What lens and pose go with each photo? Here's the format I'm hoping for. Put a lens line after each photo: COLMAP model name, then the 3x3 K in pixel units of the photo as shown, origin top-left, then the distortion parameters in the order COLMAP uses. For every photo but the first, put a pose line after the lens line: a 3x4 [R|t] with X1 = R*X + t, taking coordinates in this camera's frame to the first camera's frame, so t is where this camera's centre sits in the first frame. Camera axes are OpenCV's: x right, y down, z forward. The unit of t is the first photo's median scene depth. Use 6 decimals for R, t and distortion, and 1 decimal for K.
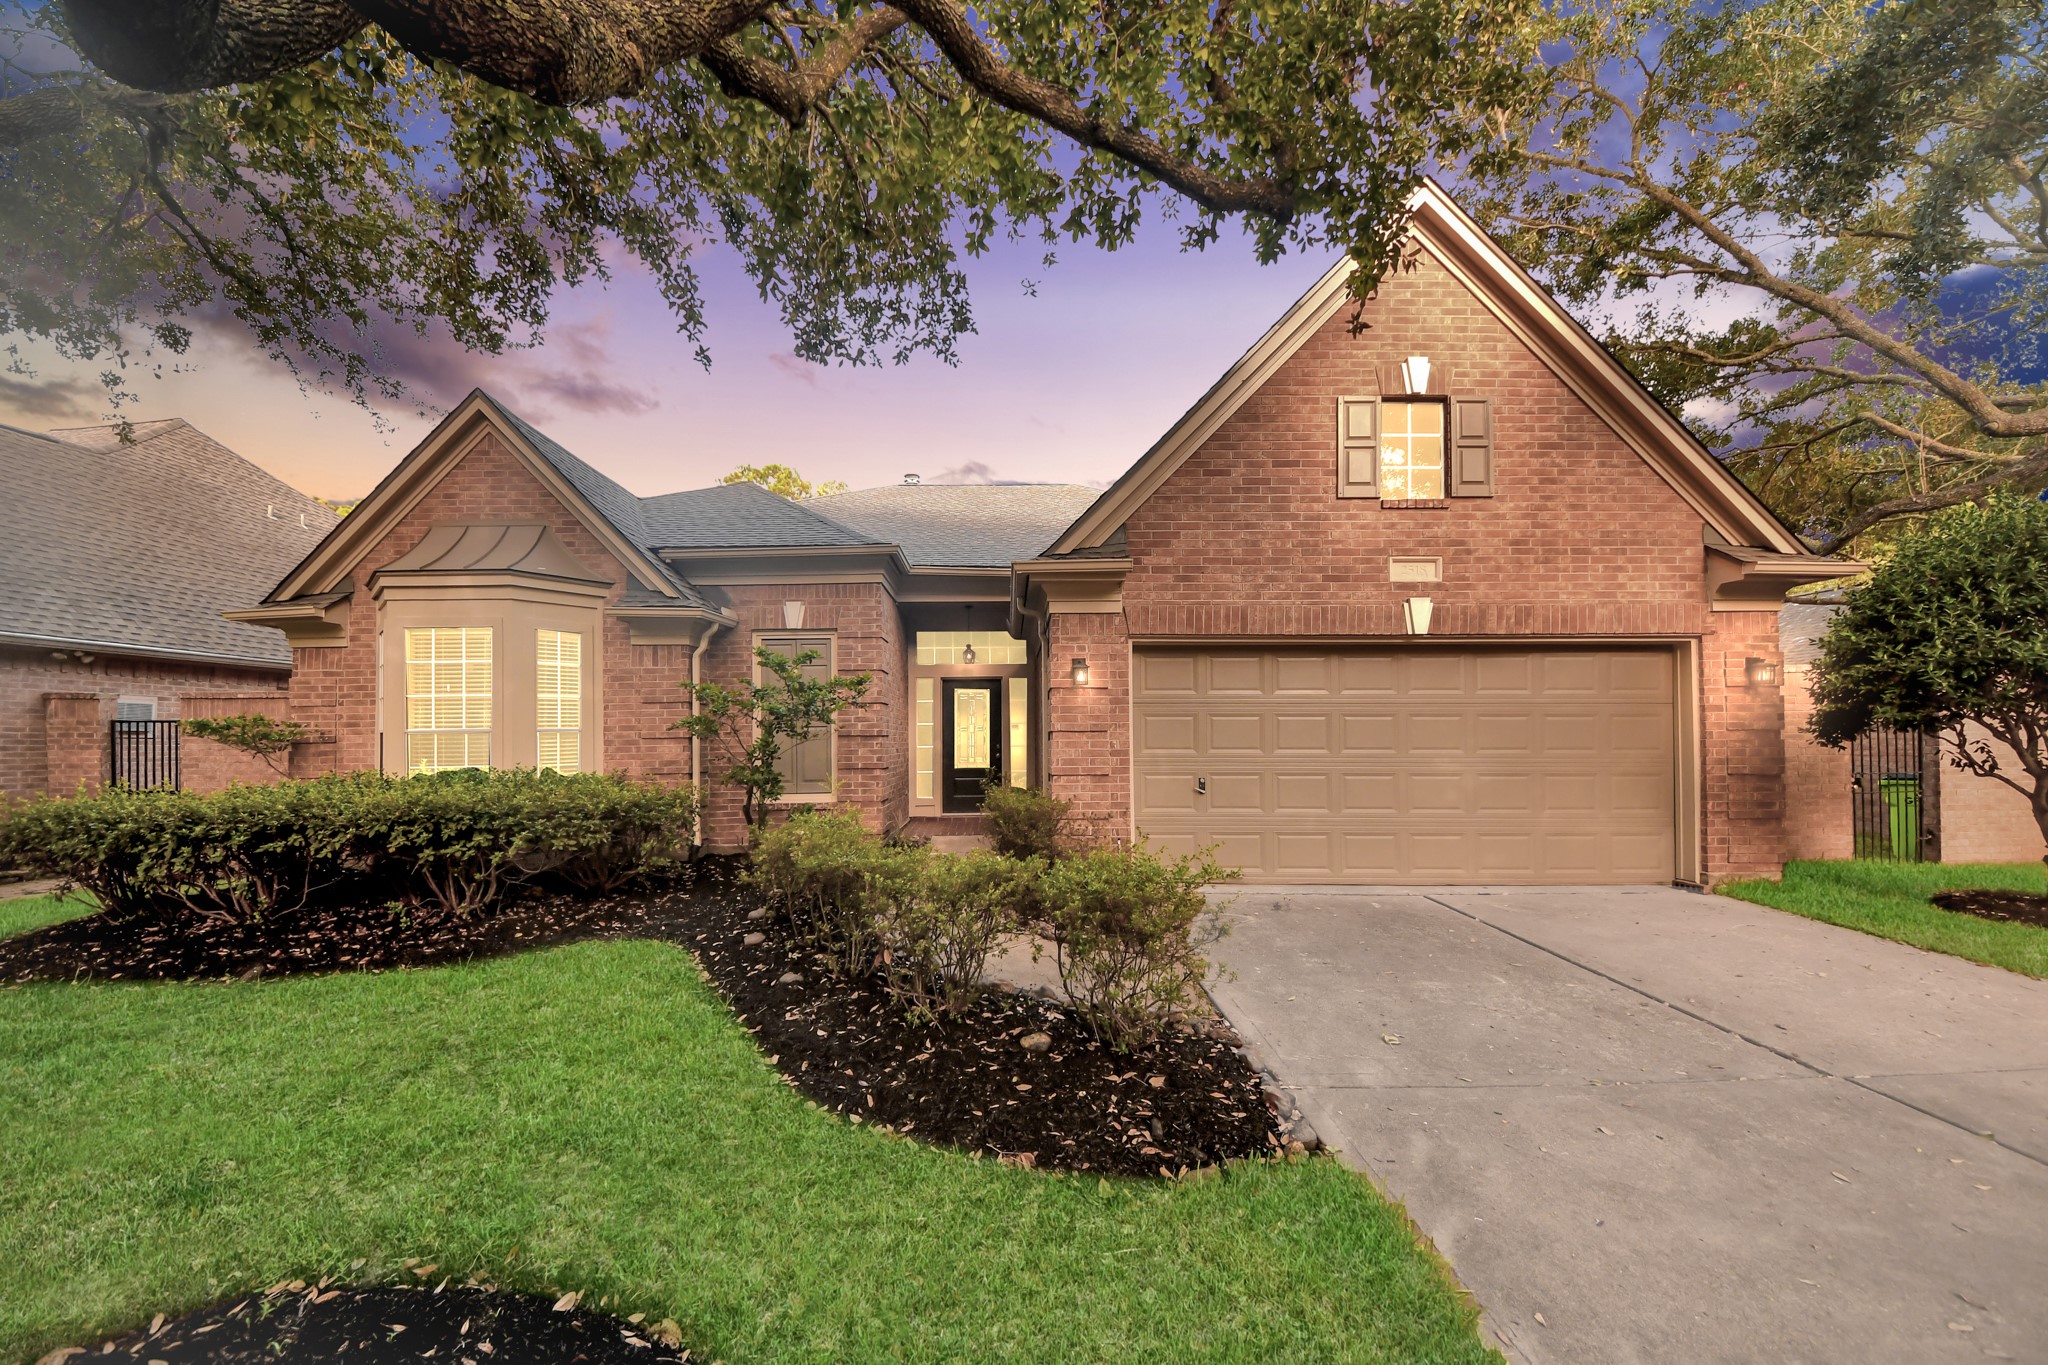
lens RADIAL K [[728.1, 0, 1034.6], [0, 728.1, 687.9], [0, 0, 1]] dist [0.003282, -0.004791]
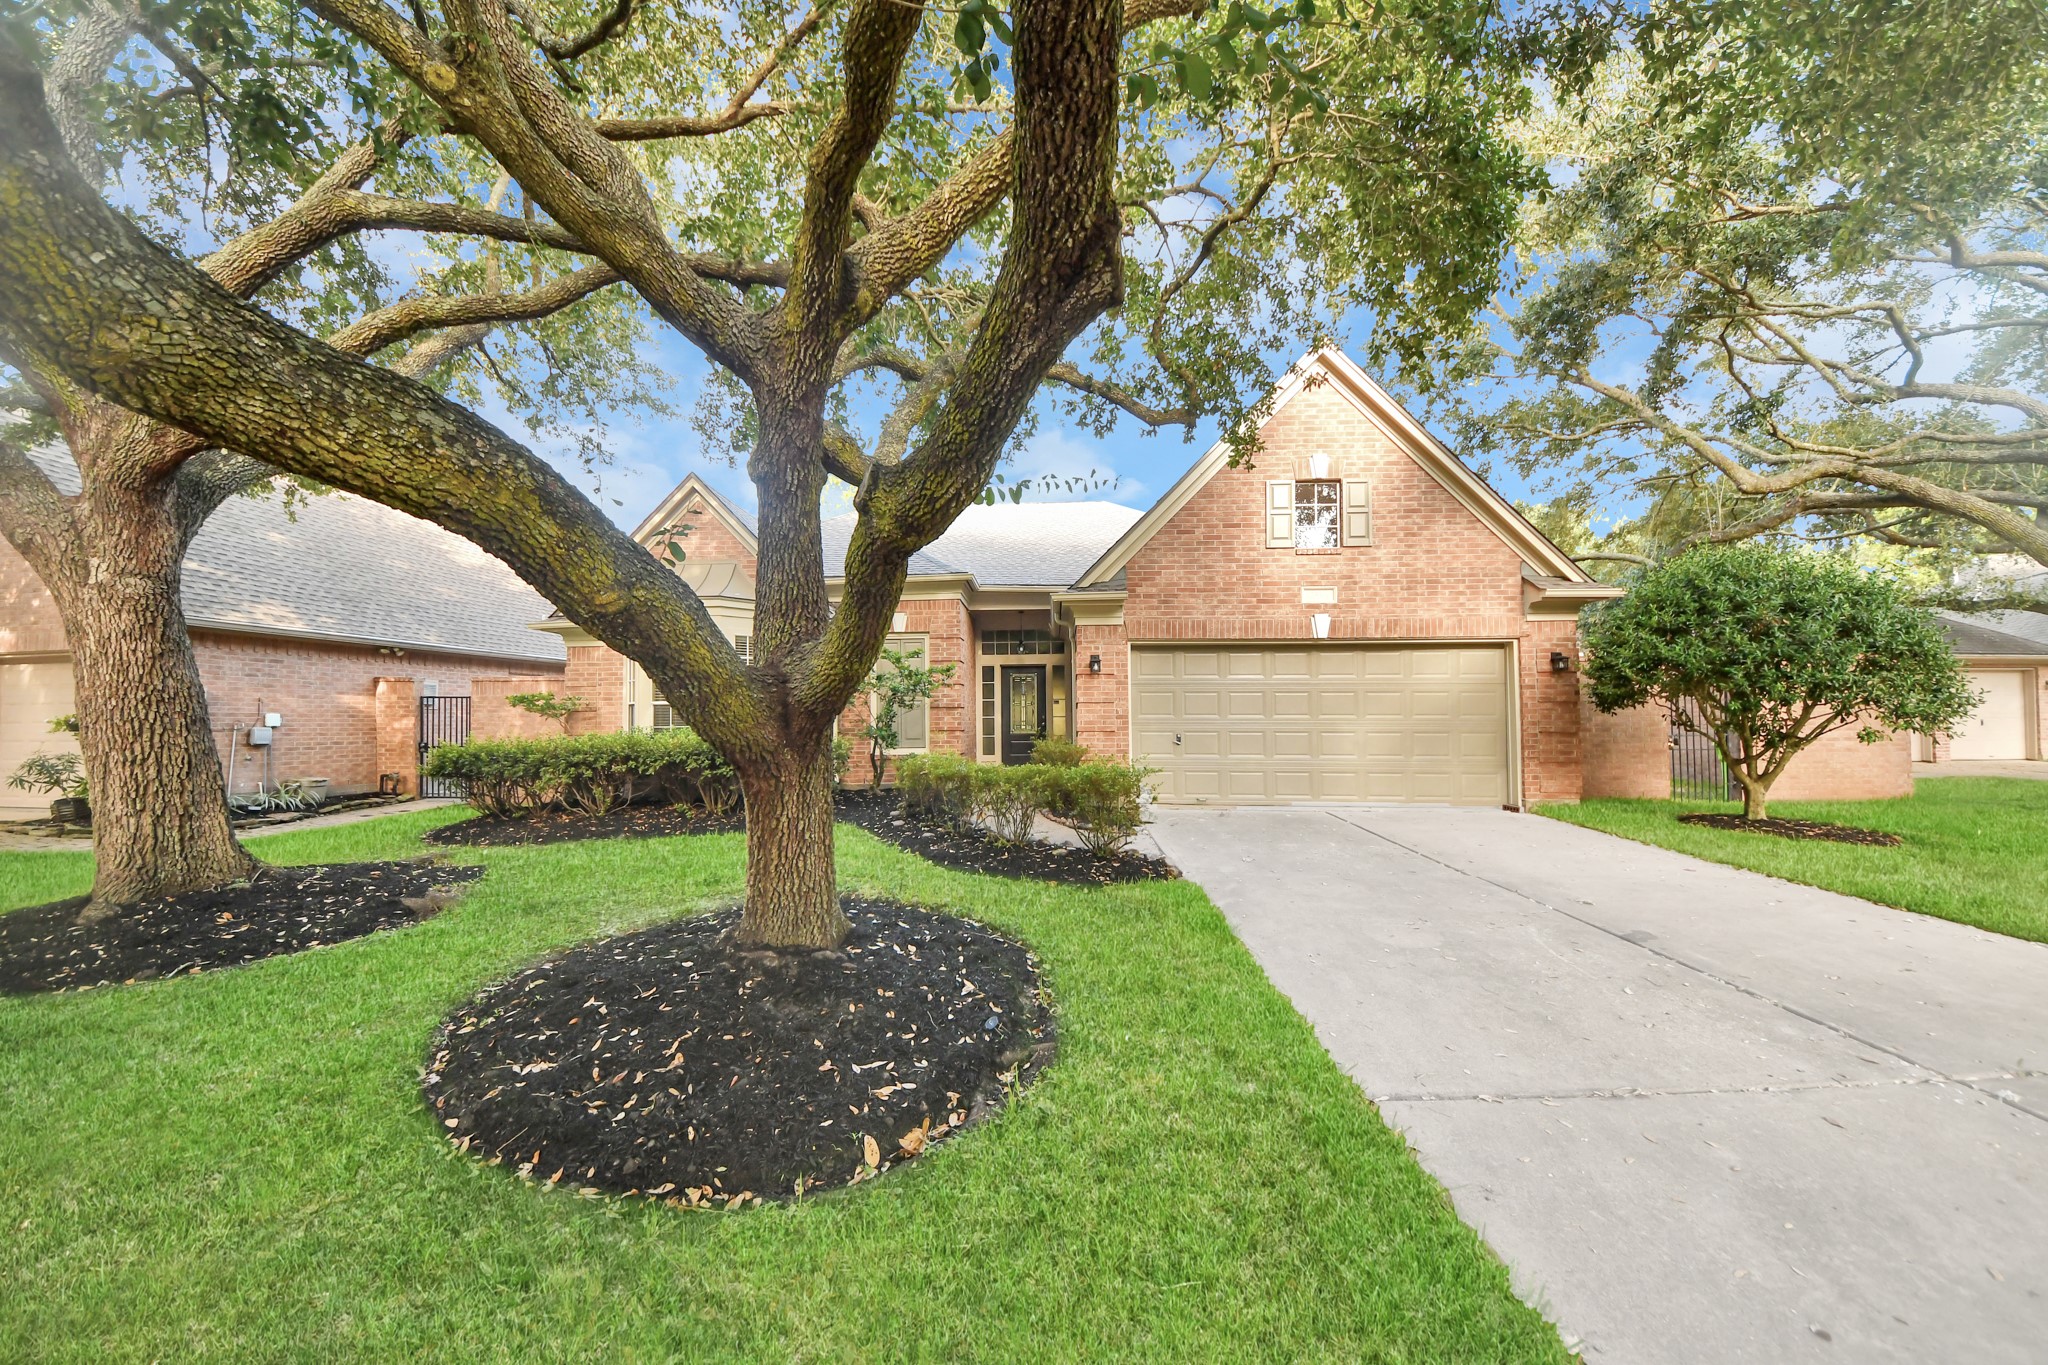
lens RADIAL K [[728.1, 0, 1017.8], [0, 728.1, 671.9], [0, 0, 1]] dist [0.003282, -0.004791]
pose [[0.995984, -0.002546, -0.089496, 0.037107], [0.003020, 0.999982, 0.005162, -0.013127], [0.089481, -0.005412, 0.995974, -0.545410]]
